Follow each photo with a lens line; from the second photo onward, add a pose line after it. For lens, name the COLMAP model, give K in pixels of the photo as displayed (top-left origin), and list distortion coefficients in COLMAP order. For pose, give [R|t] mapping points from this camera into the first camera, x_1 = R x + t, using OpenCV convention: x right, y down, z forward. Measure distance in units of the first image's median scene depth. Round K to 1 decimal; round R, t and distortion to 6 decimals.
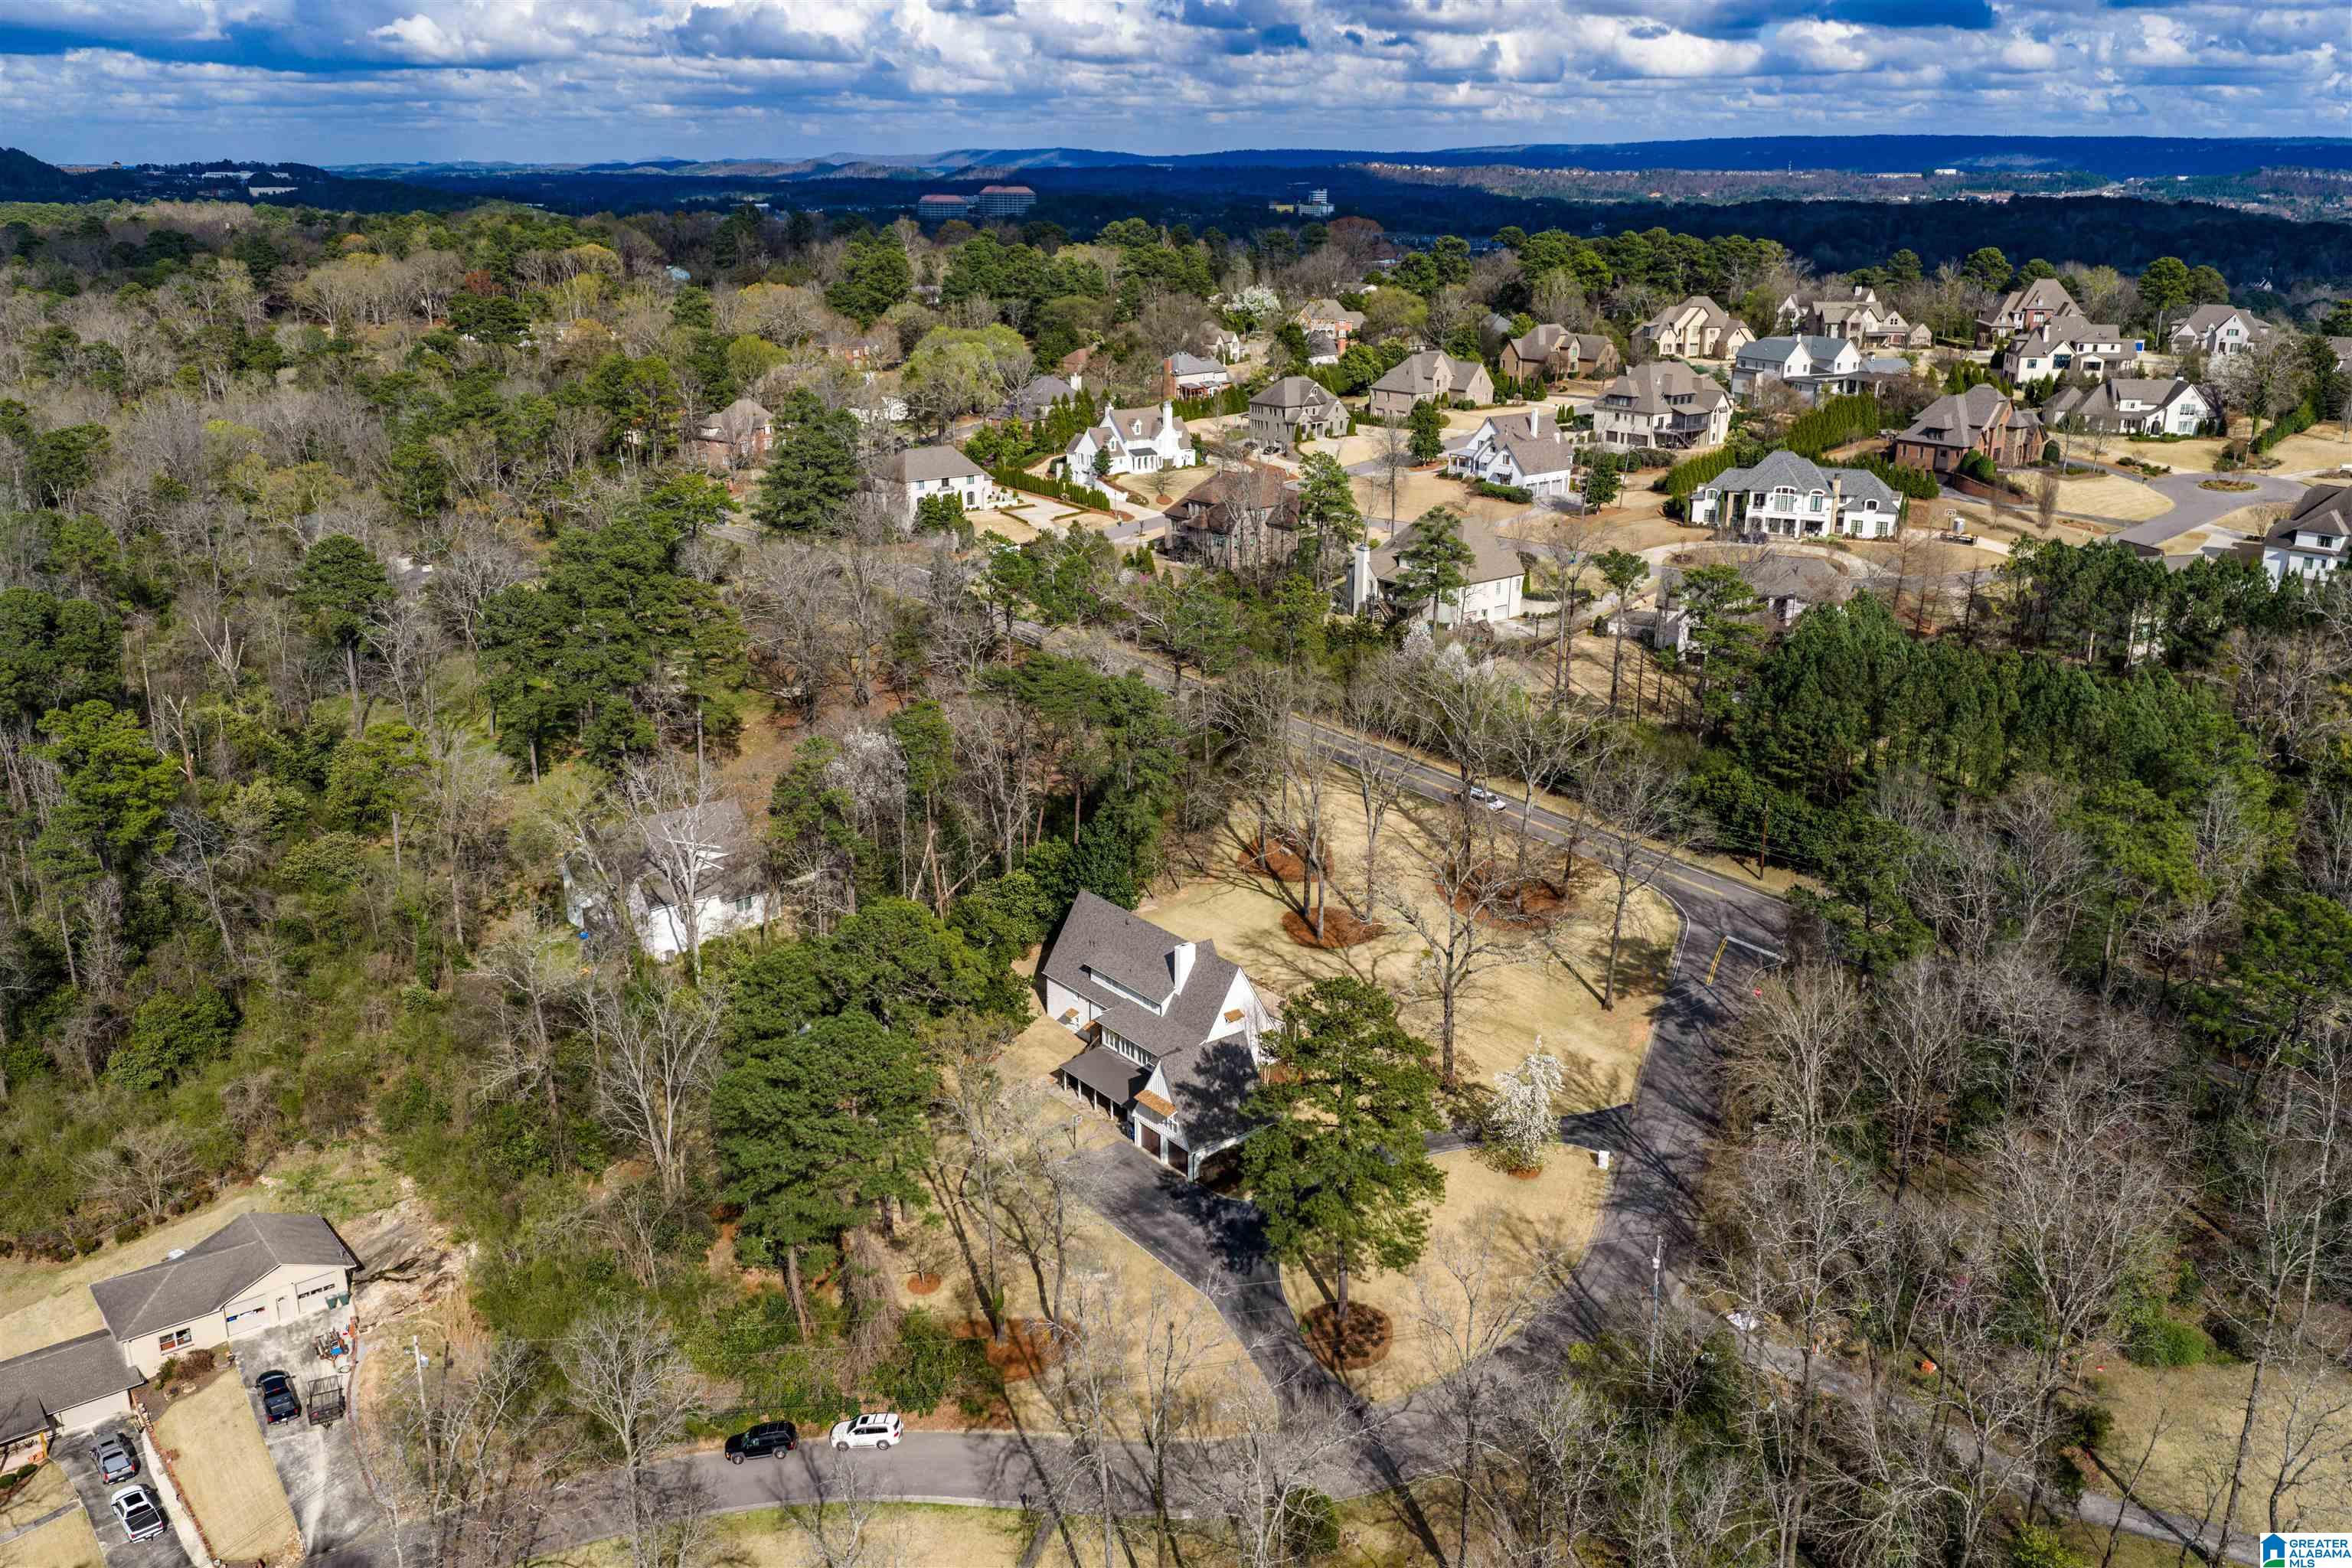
lens RADIAL K [[1959.4, 0, 1182.9], [0, 1959.4, 782.2], [0, 0, 1]] dist [0.019175, -0.045890]
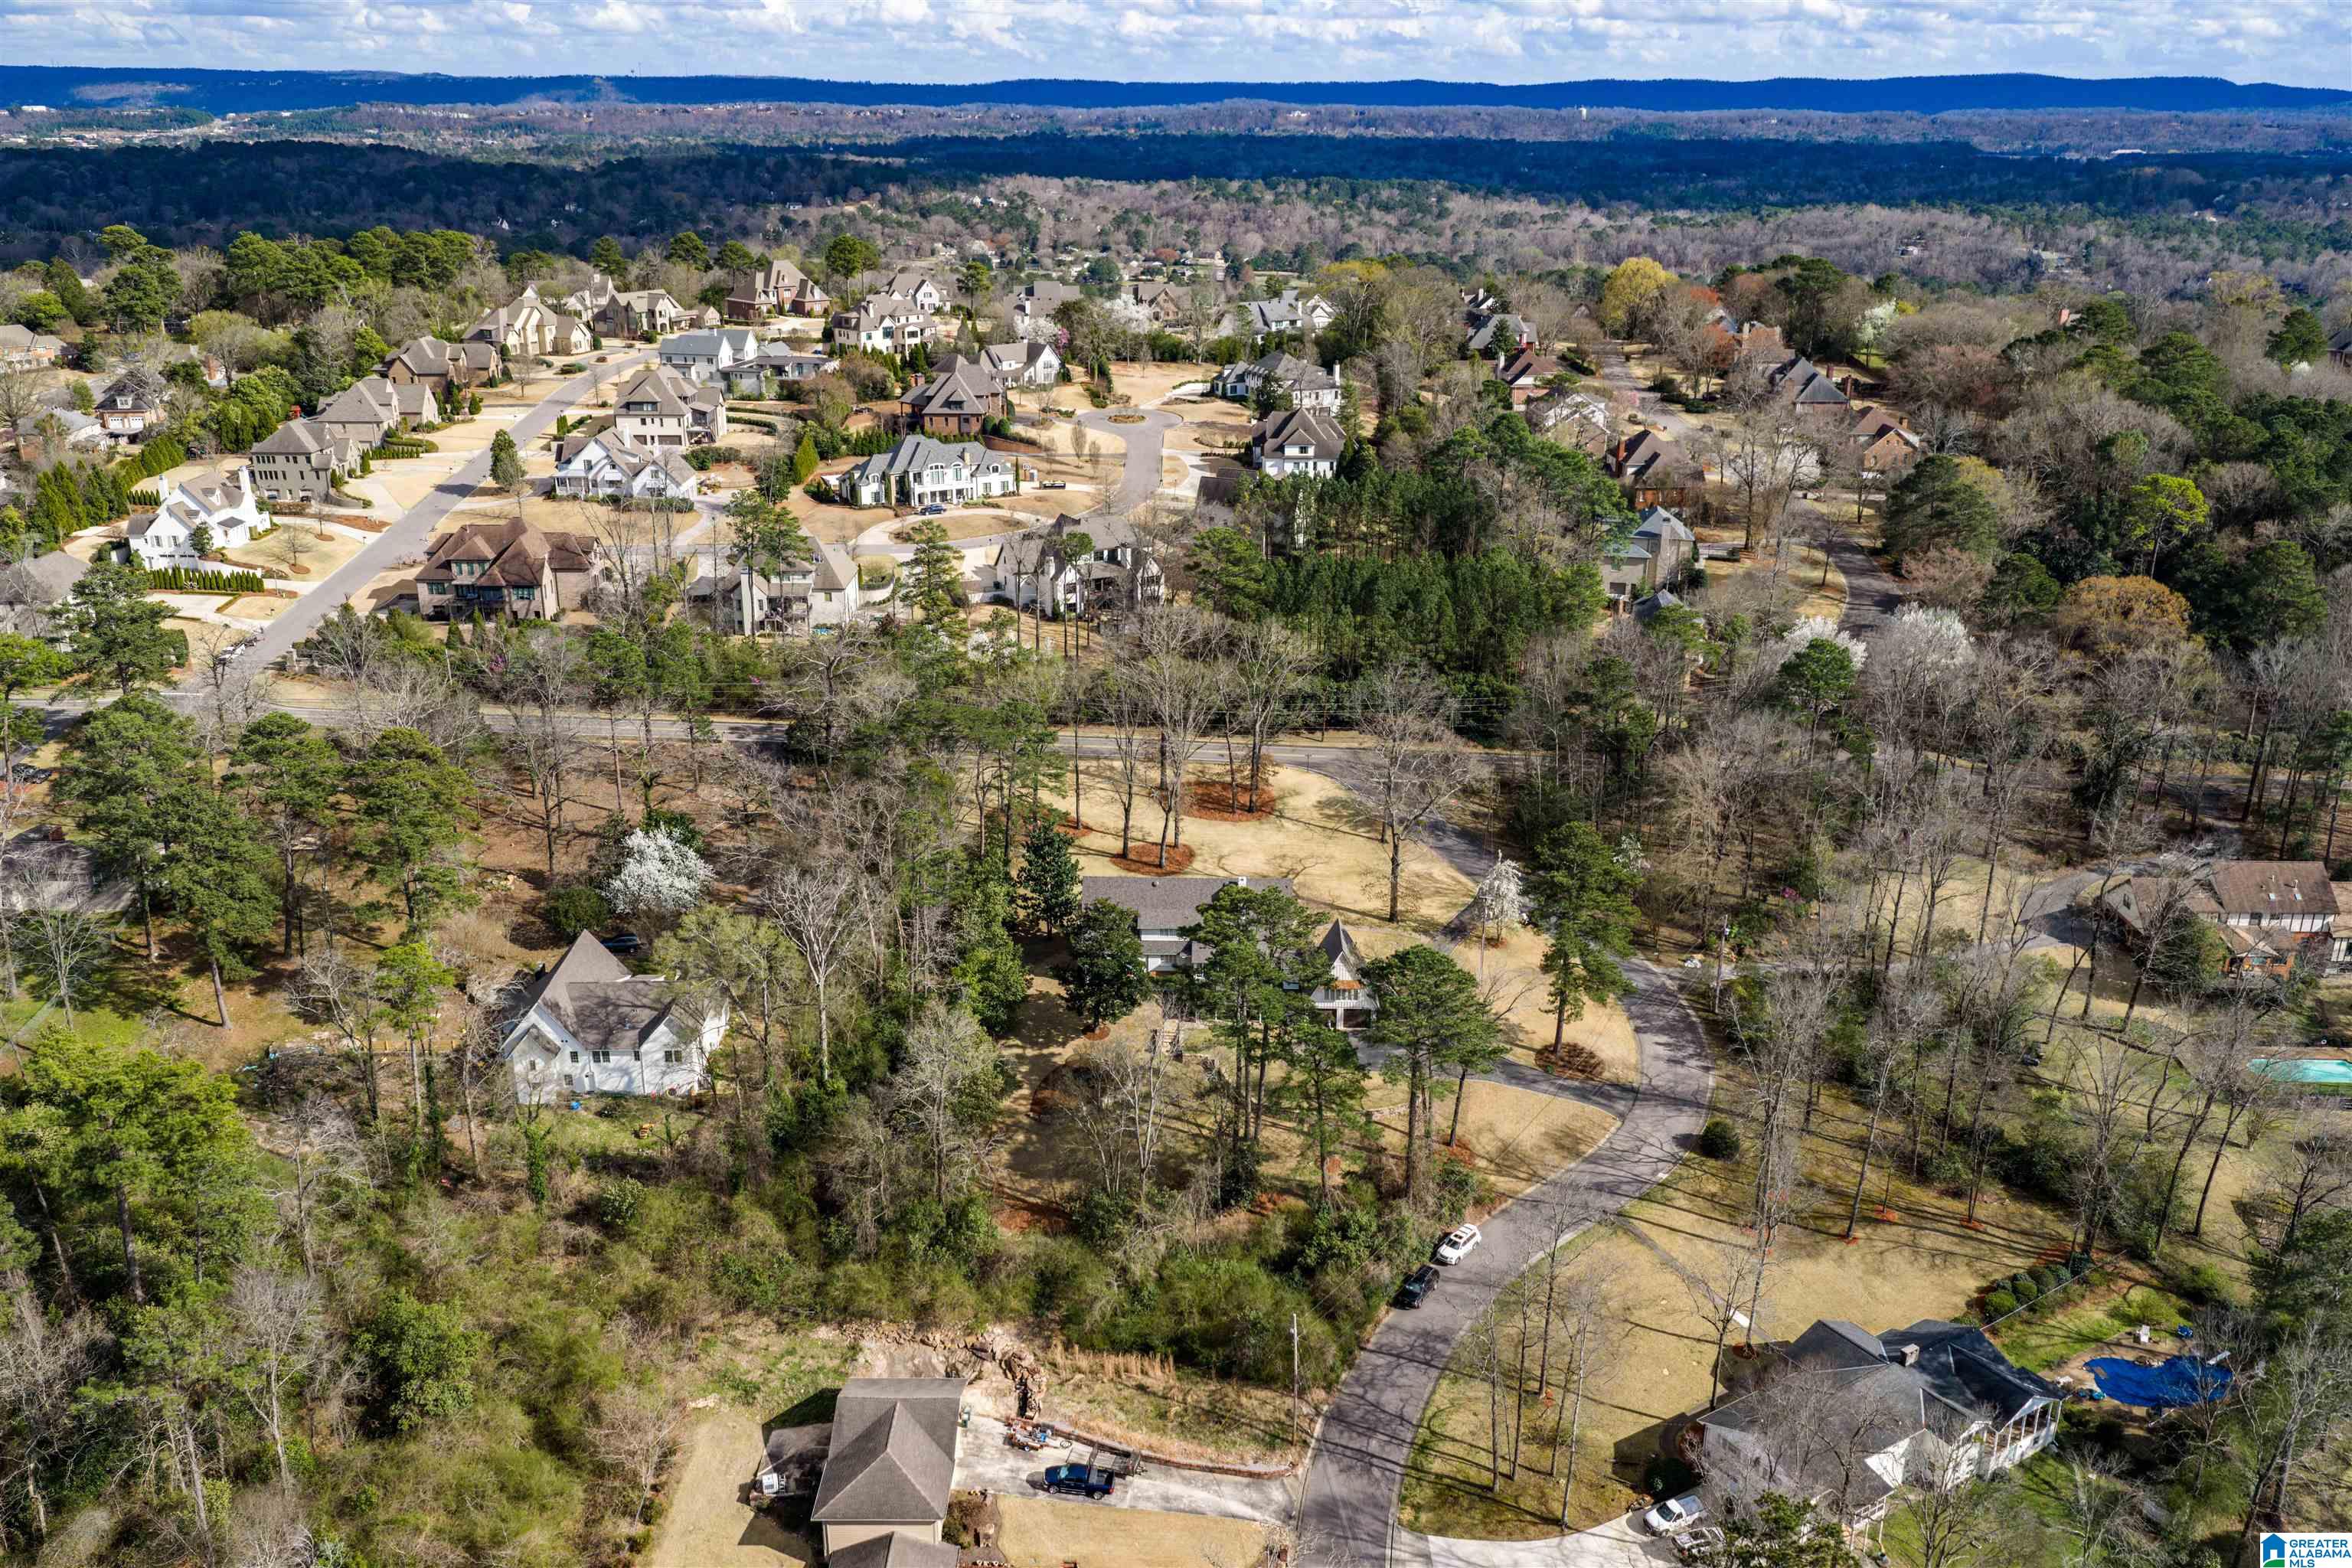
lens RADIAL K [[1959.4, 0, 1182.9], [0, 1959.4, 782.2], [0, 0, 1]] dist [0.019175, -0.045890]
pose [[0.628371, -0.255453, 0.734775, -0.483512], [0.231444, 0.963164, 0.136926, -0.082675], [-0.742687, 0.084019, 0.664347, 0.089410]]
